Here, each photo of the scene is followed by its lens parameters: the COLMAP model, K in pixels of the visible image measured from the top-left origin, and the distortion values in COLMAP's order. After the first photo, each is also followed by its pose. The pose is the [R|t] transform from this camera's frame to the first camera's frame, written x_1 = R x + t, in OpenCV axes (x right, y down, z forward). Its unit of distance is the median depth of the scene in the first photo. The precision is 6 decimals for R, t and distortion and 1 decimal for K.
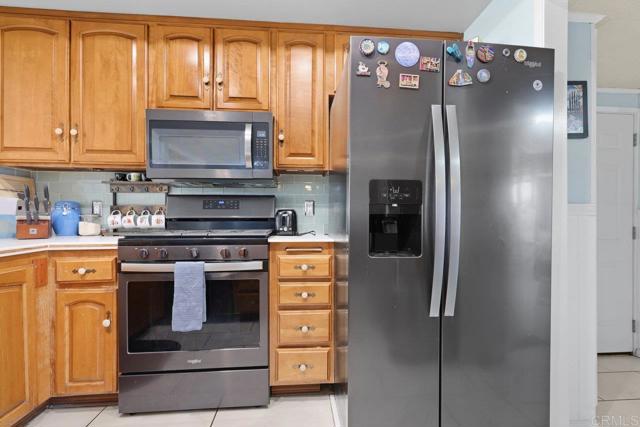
lens RADIAL K [[290.9, 0, 321.5], [0, 290.9, 219.9], [0, 0, 1]] dist [0.004558, 0.000104]
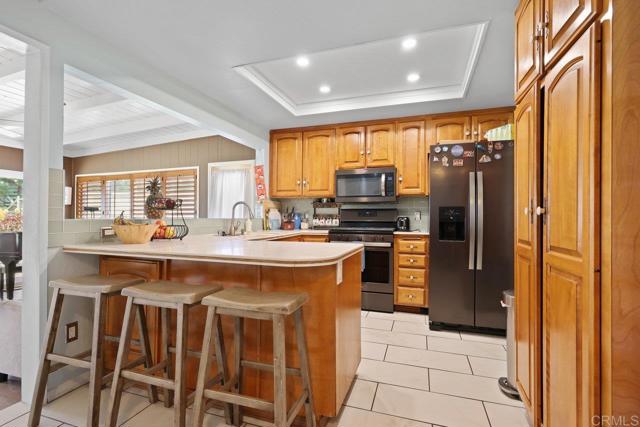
lens RADIAL K [[298.1, 0, 319.8], [0, 298.1, 217.2], [0, 0, 1]] dist [-0.015171, 0.000023]
pose [[0.917423, 0.004089, -0.397892, 0.157590], [-0.005876, 0.999977, -0.003272, -0.028456], [0.397870, 0.005340, 0.917426, -1.017544]]
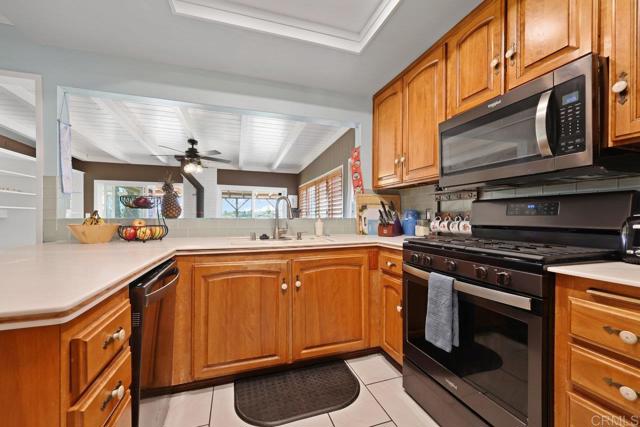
lens RADIAL K [[257.9, 0, 318.5], [0, 257.9, 217.8], [0, 0, 1]] dist [0.000923, 0.000566]
pose [[0.237732, 0.006550, -0.971309, 0.216358], [-0.007057, 0.999963, 0.005016, -0.034480], [0.971305, 0.005662, 0.237769, 0.340235]]
